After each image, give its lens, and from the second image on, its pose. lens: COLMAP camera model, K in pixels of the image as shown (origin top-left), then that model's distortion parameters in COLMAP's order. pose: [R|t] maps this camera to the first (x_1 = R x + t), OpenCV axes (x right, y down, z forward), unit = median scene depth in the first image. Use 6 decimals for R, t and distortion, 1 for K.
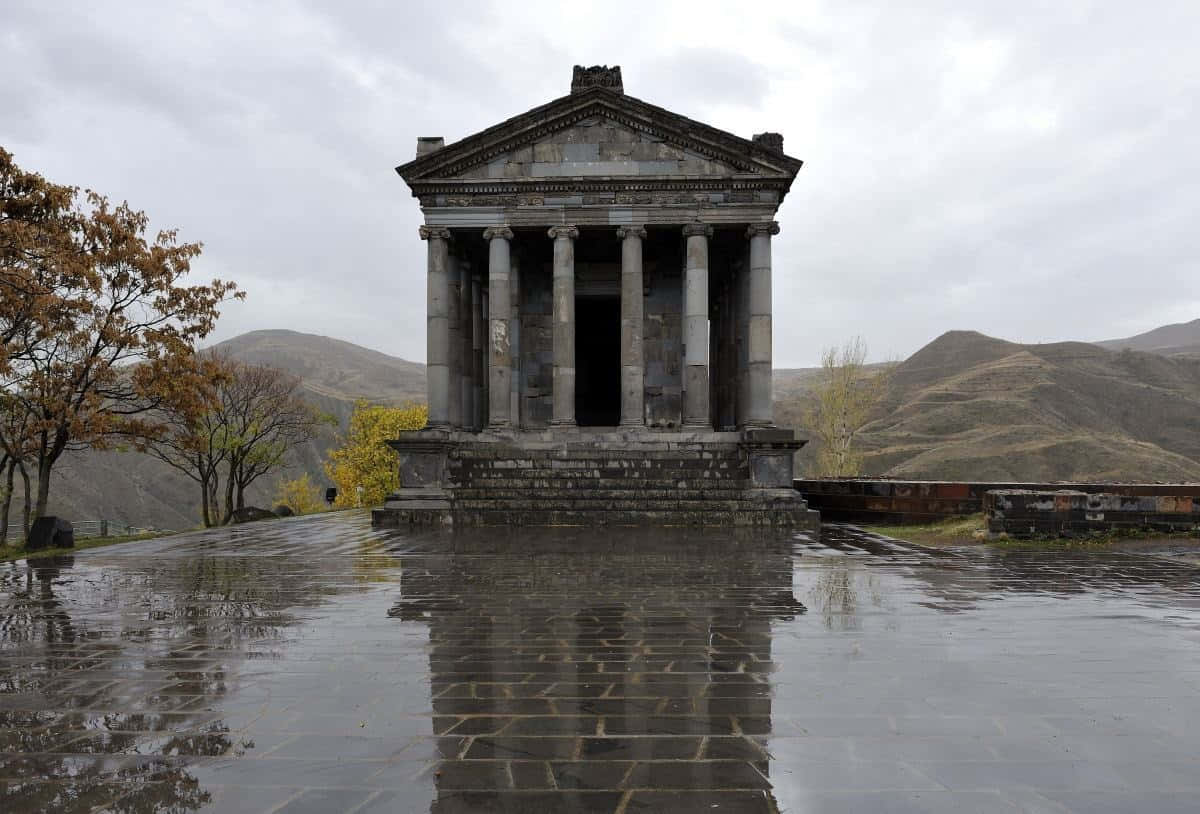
lens RADIAL K [[841.1, 0, 580.1], [0, 841.1, 491.1], [0, 0, 1]] dist [-0.008308, 0.000420]
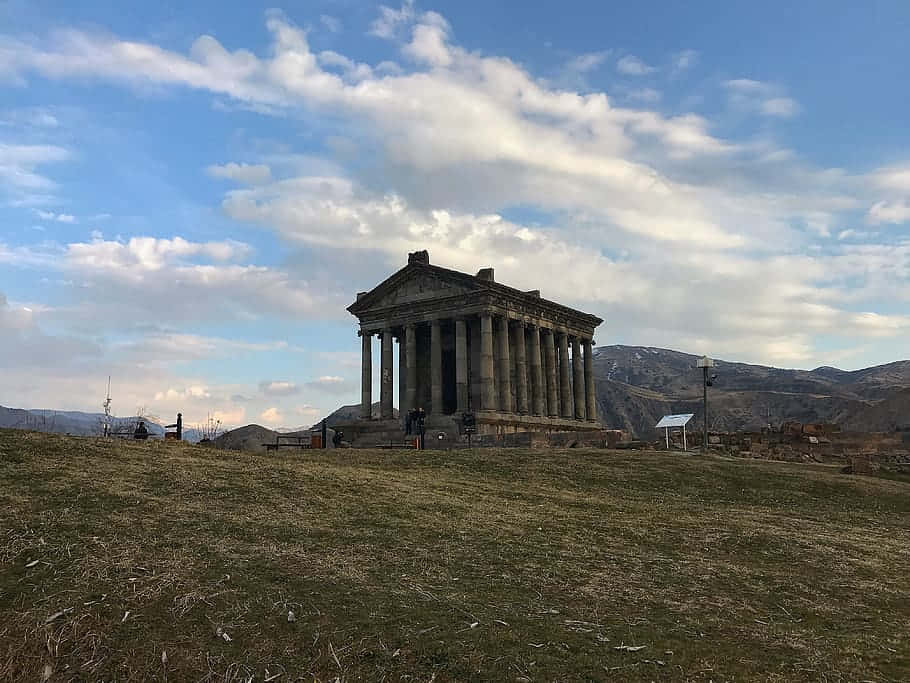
lens RADIAL K [[718.5, 0, 455.0], [0, 718.5, 341.5], [0, 0, 1]] dist [0.054219, -0.002927]
pose [[0.842287, -0.106002, -0.528503, 1.068431], [0.004022, 0.981682, -0.190486, 0.085268], [0.539014, 0.158318, 0.827284, -0.469995]]
